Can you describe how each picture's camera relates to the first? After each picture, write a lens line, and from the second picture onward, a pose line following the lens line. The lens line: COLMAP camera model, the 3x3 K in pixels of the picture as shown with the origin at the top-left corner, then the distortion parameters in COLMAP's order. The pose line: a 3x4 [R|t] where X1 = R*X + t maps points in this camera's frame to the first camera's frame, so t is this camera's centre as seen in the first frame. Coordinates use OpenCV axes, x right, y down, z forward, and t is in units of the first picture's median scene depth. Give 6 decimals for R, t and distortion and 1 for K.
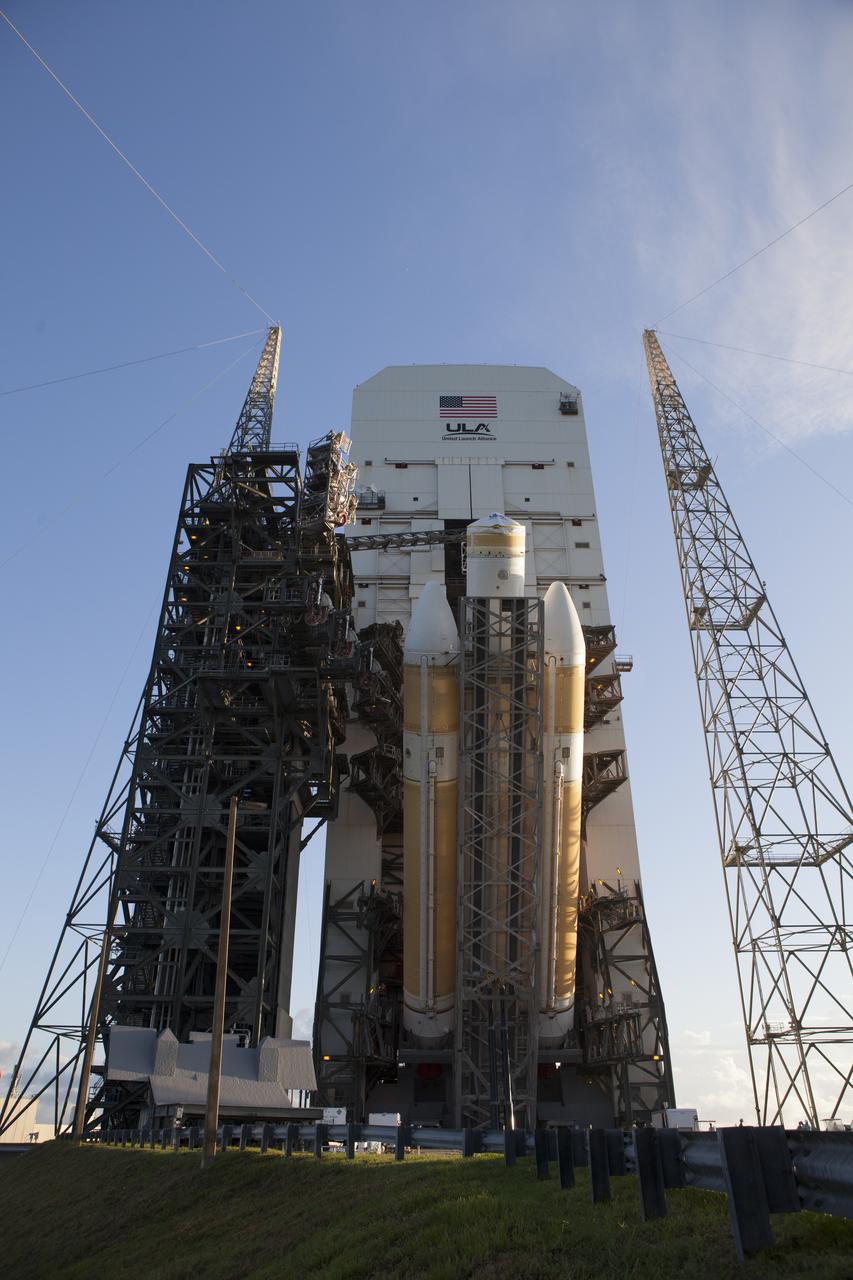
lens RADIAL K [[883.0, 0, 426.5], [0, 883.0, 640.0], [0, 0, 1]] dist [-0.110052, 0.085537]
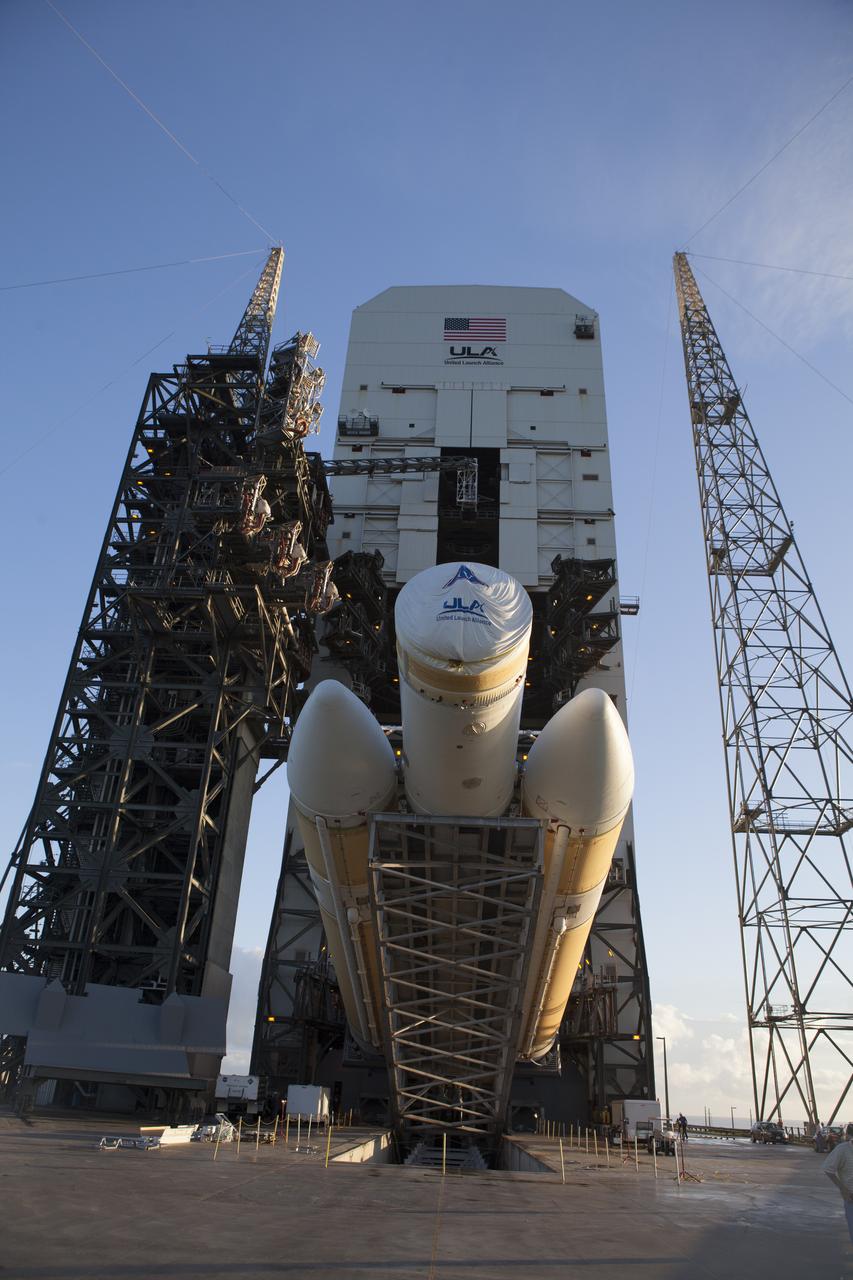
lens RADIAL K [[883.0, 0, 426.5], [0, 883.0, 640.0], [0, 0, 1]] dist [-0.110052, 0.085537]
pose [[0.998274, 0.026138, -0.052593, 0.070133], [-0.024143, 0.998977, 0.038225, 0.035777], [0.053539, -0.036889, 0.997884, 0.089426]]
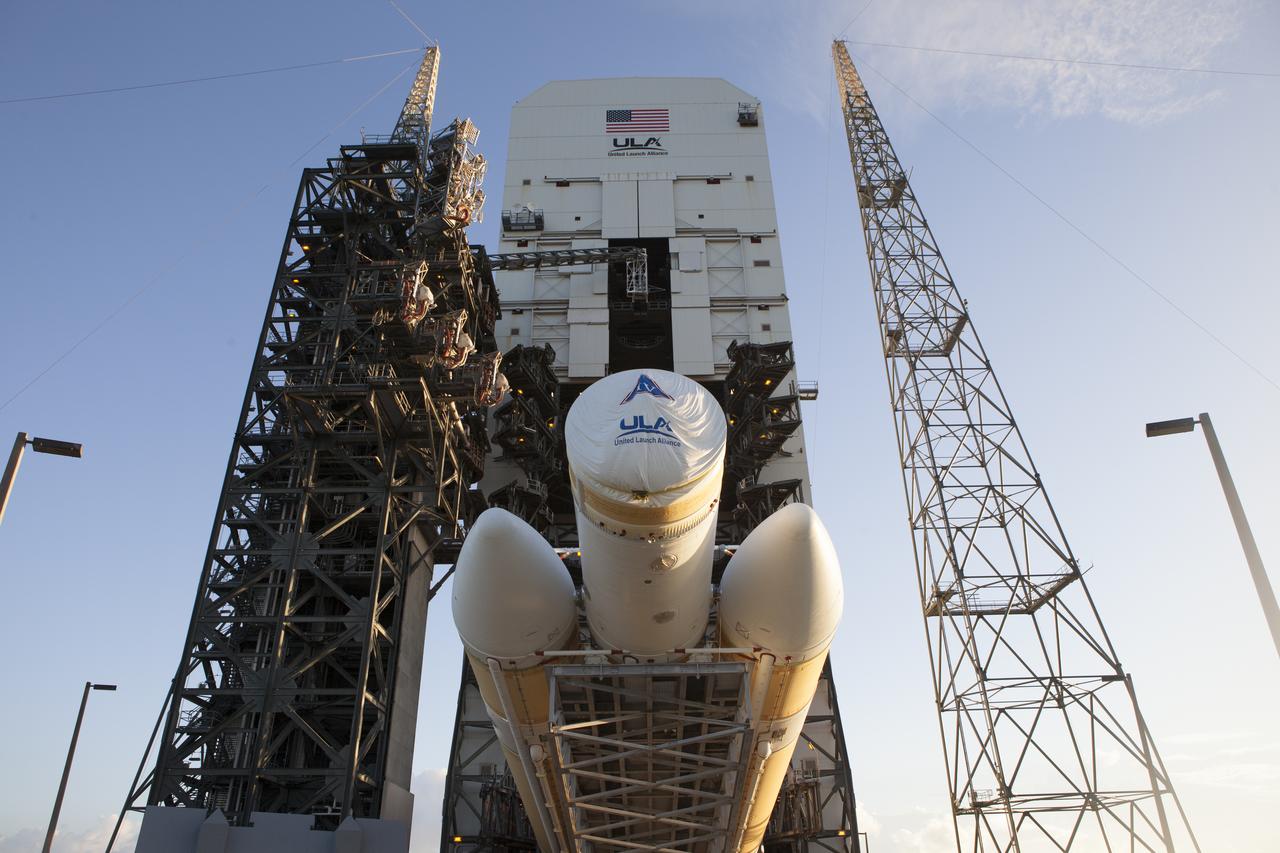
lens RADIAL K [[883.0, 0, 646.4], [0, 883.0, 423.7], [0, 0, 1]] dist [-0.110052, 0.085537]
pose [[0.999783, -0.020809, -0.000642, 0.066622], [0.020814, 0.999738, 0.009540, 0.053183], [0.000443, -0.009551, 0.999954, 0.118184]]
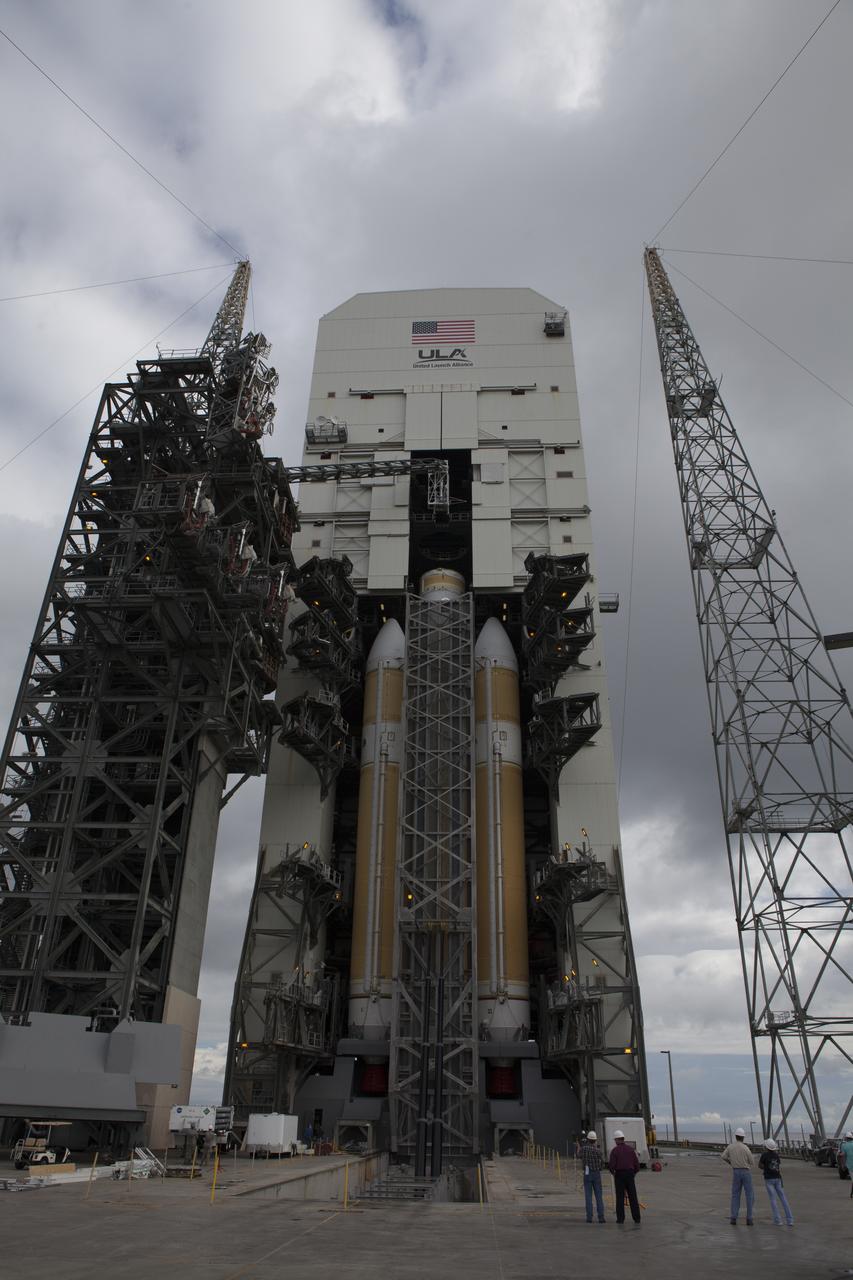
lens RADIAL K [[883.0, 0, 426.5], [0, 883.0, 640.0], [0, 0, 1]] dist [-0.110052, 0.085537]
pose [[0.998194, -0.015469, -0.058052, 0.101895], [0.016261, 0.999781, 0.013192, 0.054026], [0.057835, -0.014113, 0.998226, 0.119893]]
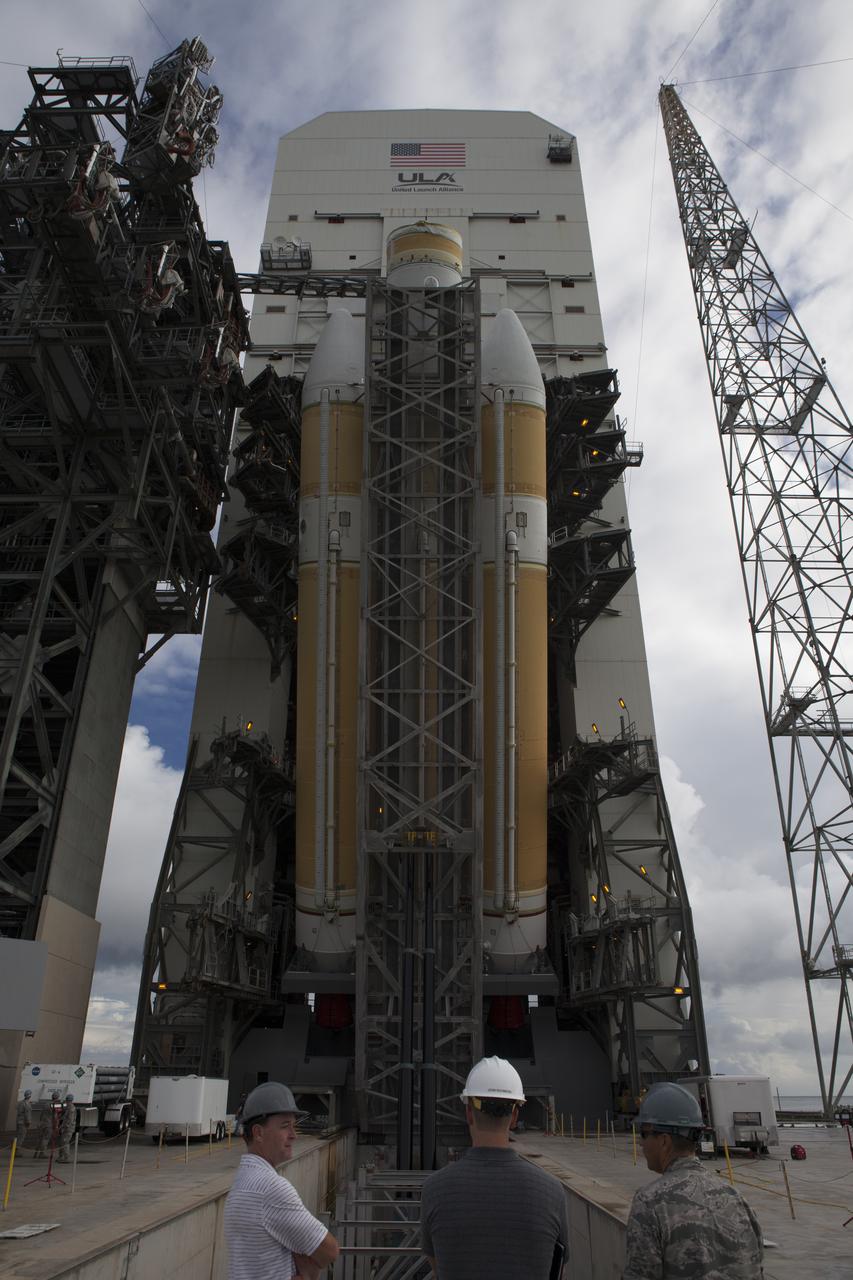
lens RADIAL K [[883.0, 0, 426.5], [0, 883.0, 640.0], [0, 0, 1]] dist [-0.110052, 0.085537]
pose [[0.999945, 0.000650, -0.010508, 0.071463], [-0.000182, 0.999011, 0.044465, 0.161849], [0.010526, -0.044460, 0.998956, 0.304405]]
